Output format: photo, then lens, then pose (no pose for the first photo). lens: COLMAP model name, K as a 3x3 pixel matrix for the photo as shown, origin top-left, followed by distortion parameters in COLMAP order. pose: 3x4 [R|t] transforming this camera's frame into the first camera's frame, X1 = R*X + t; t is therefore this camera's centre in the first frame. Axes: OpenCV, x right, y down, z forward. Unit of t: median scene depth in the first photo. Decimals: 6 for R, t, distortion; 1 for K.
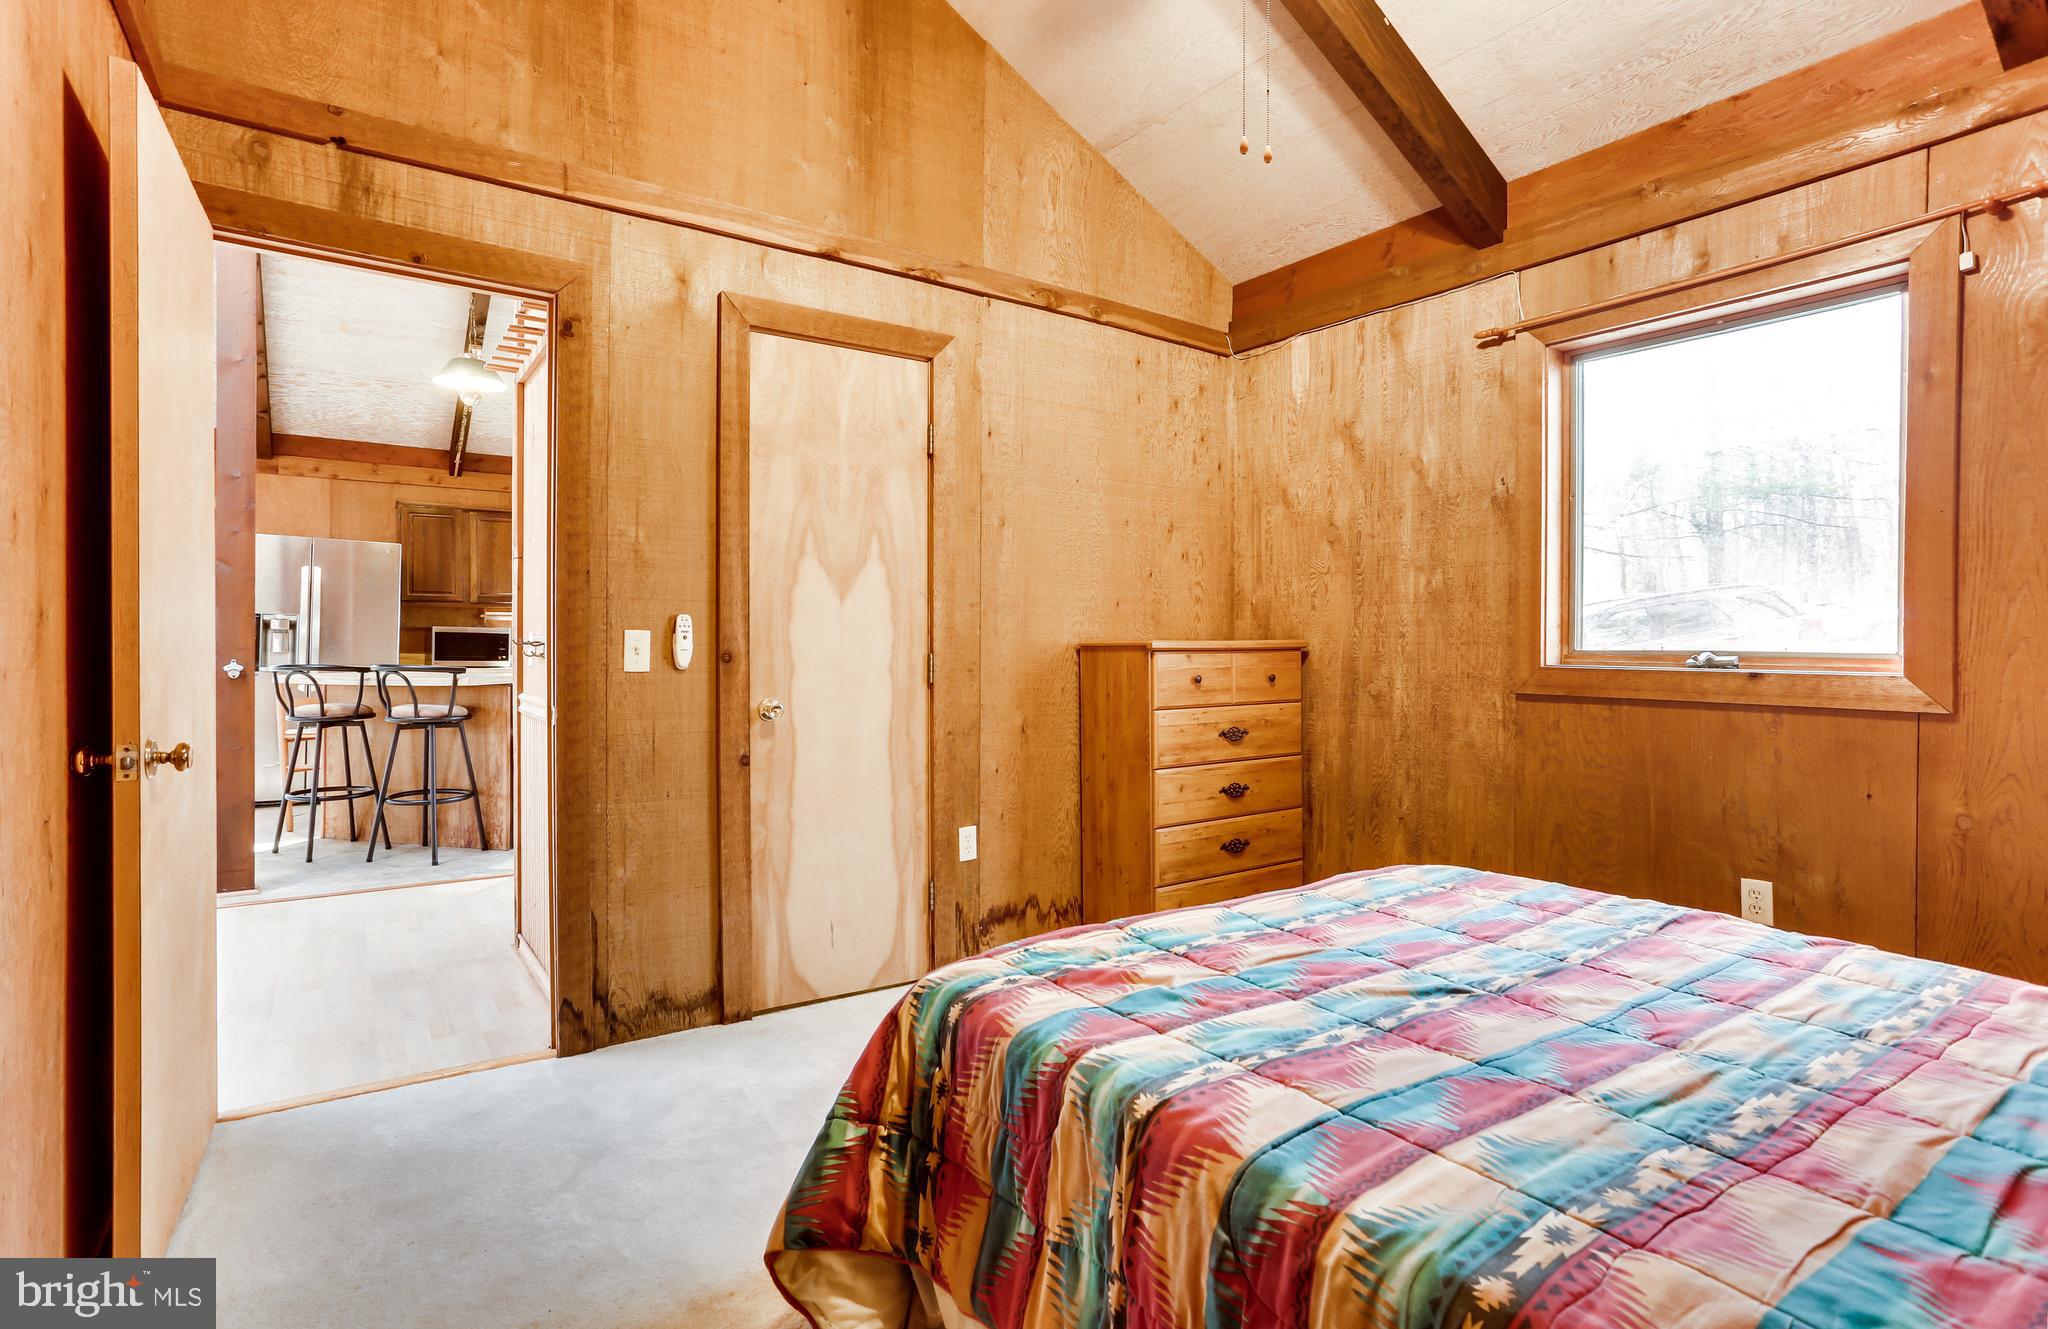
lens RADIAL K [[997.8, 0, 1059.8], [0, 997.8, 655.9], [0, 0, 1]] dist [-0.034890, 0.016990]
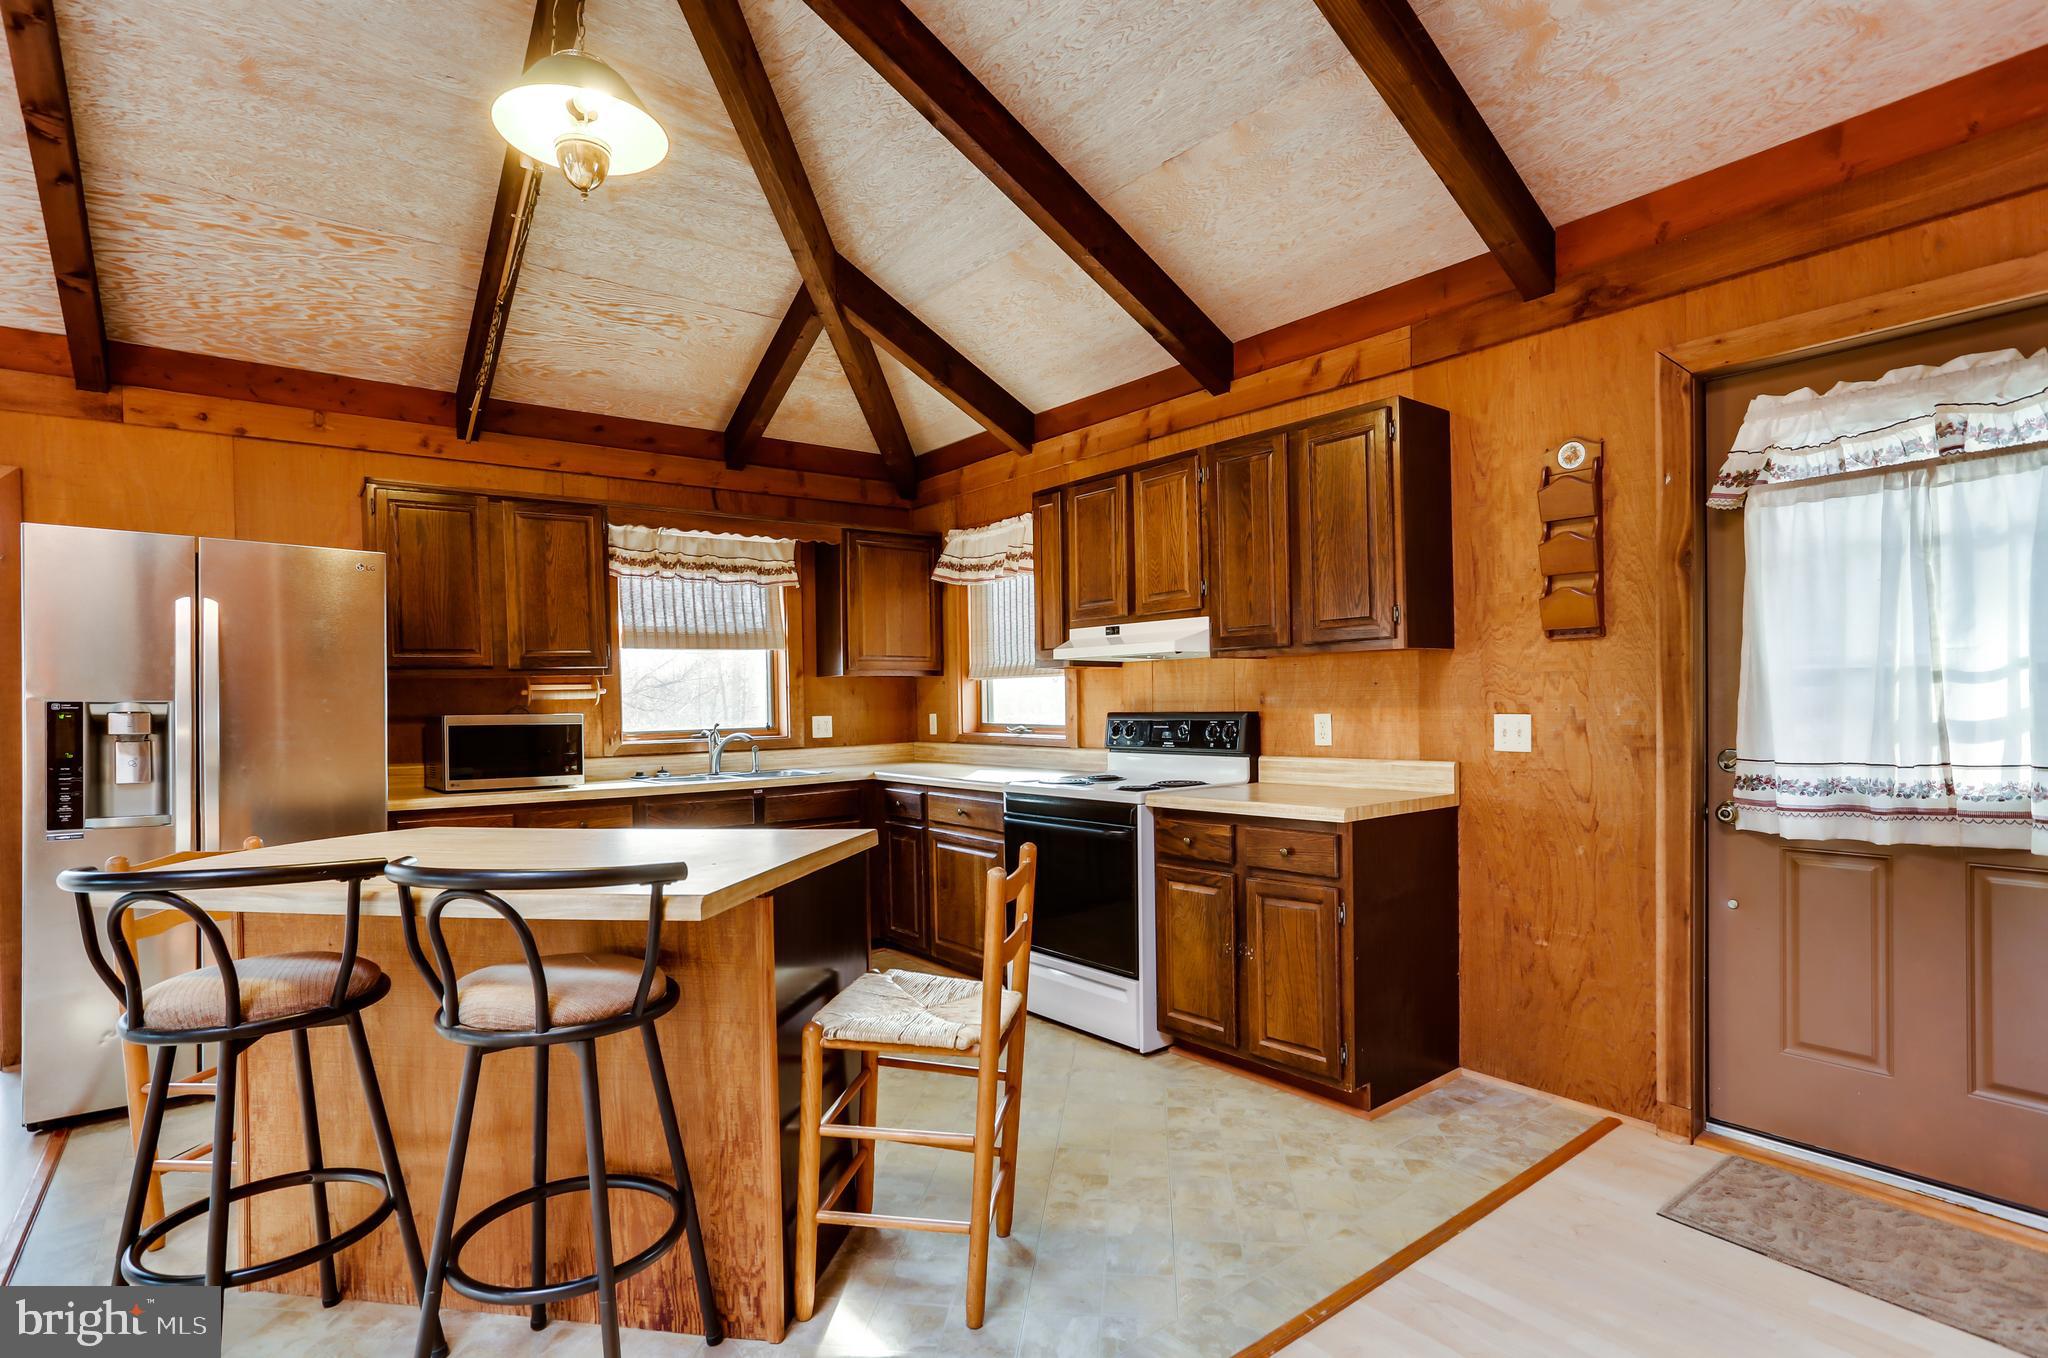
lens RADIAL K [[1013.1, 0, 1036.1], [0, 1013.1, 723.9], [0, 0, 1]] dist [-0.031519, 0.020979]
pose [[0.999011, -0.025807, 0.036199, -0.349374], [0.025465, 0.999627, 0.009873, -0.023304], [-0.036440, -0.008942, 0.999296, 0.466258]]
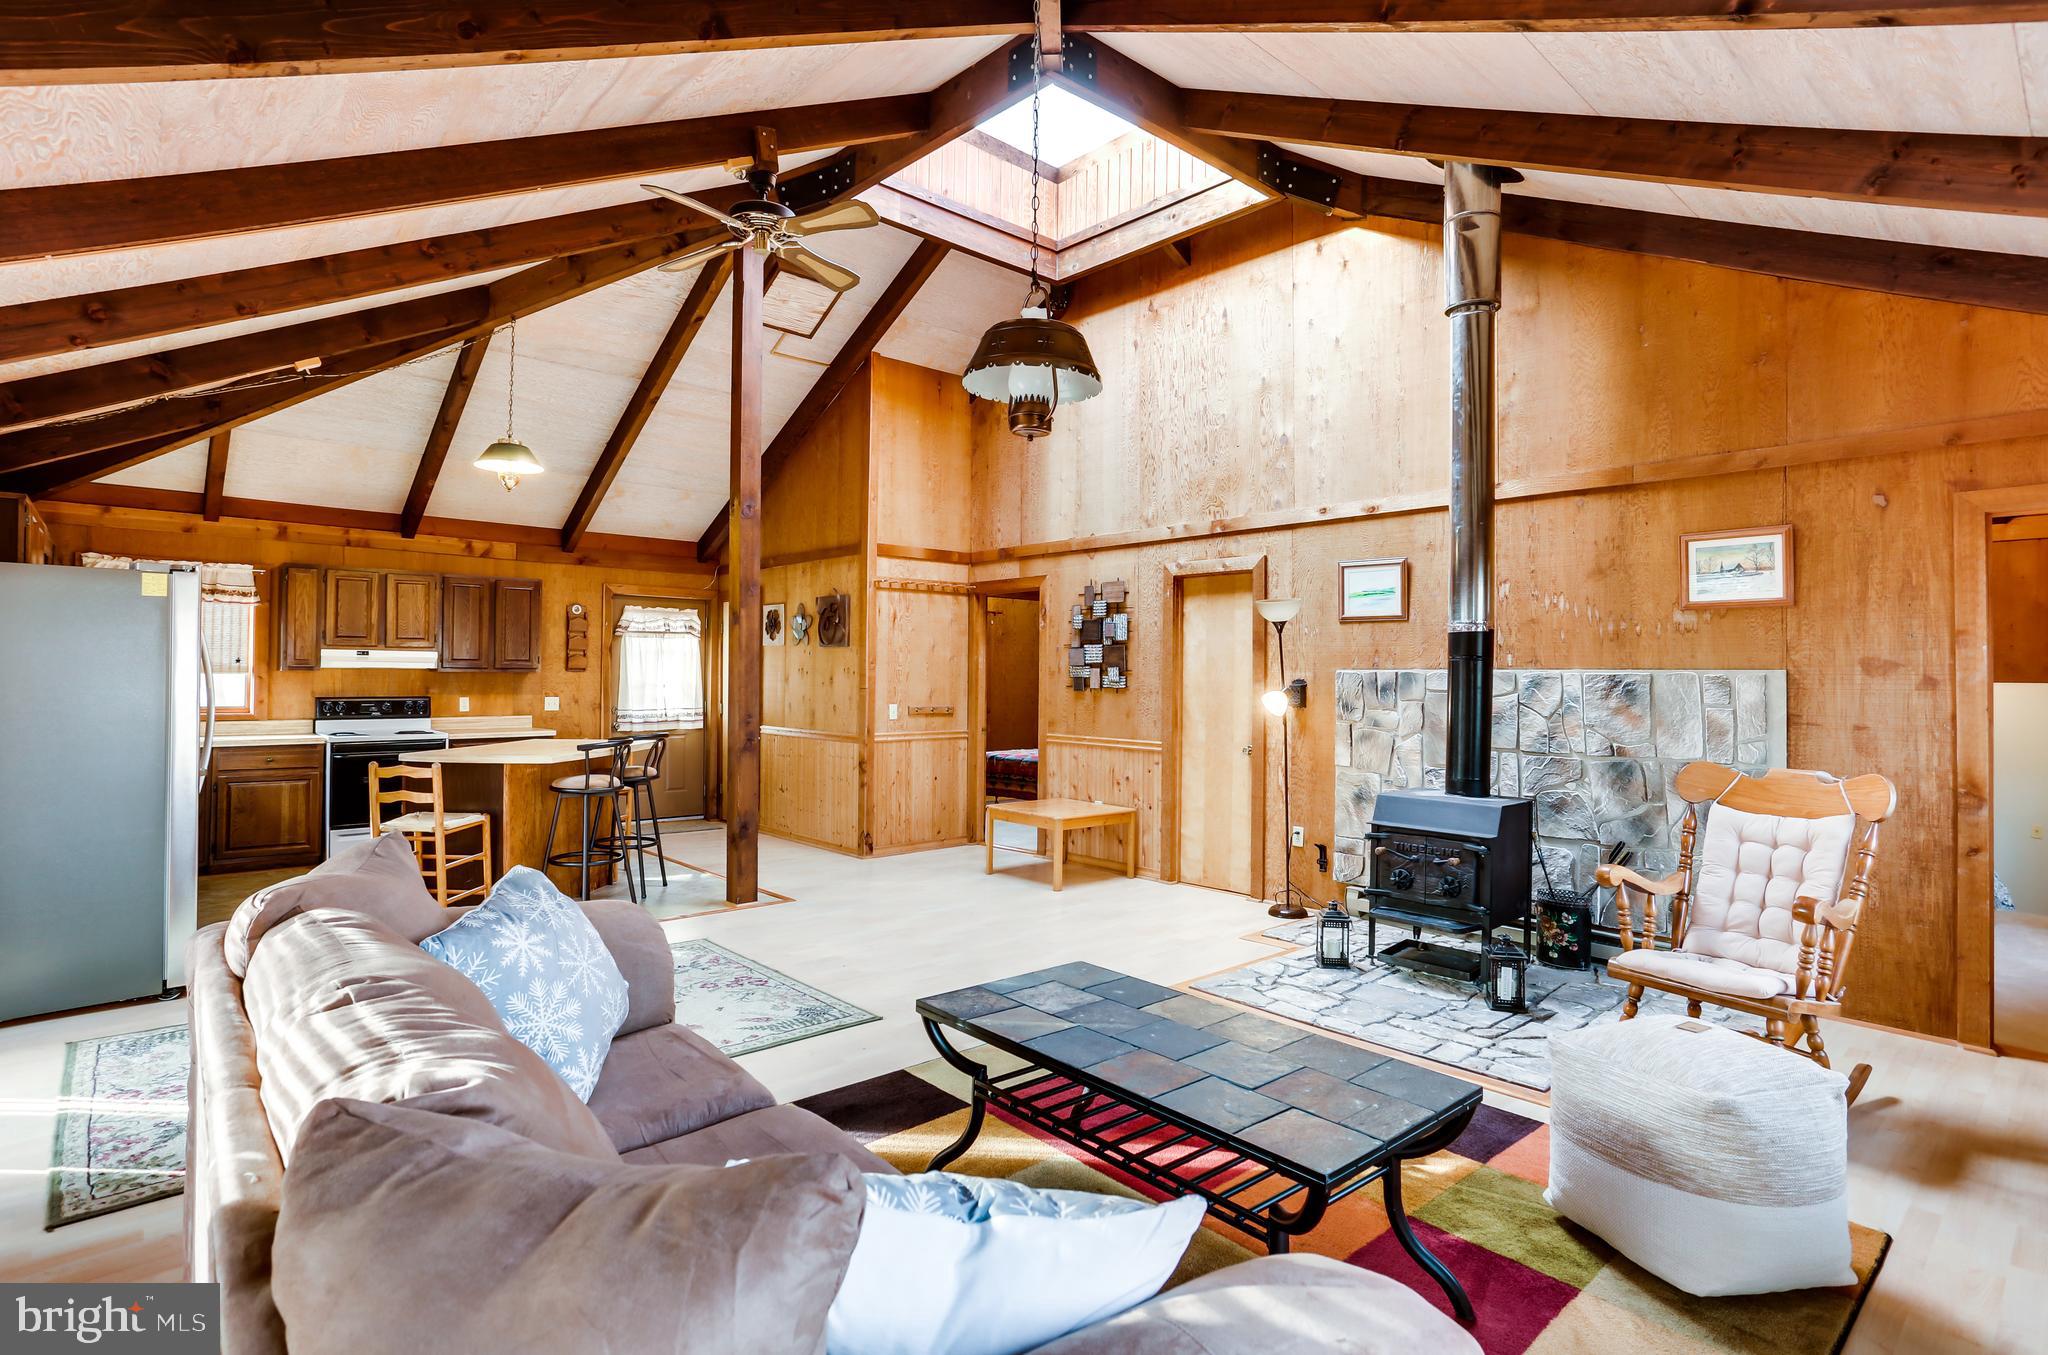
lens RADIAL K [[1011.2, 0, 1011.7], [0, 1011.2, 652.7], [0, 0, 1]] dist [-0.023772, 0.013347]
pose [[-0.102995, 0.017443, 0.994529, -1.382206], [0.008509, 0.999825, -0.016655, -0.046101], [-0.994645, 0.006747, -0.103126, 0.471557]]
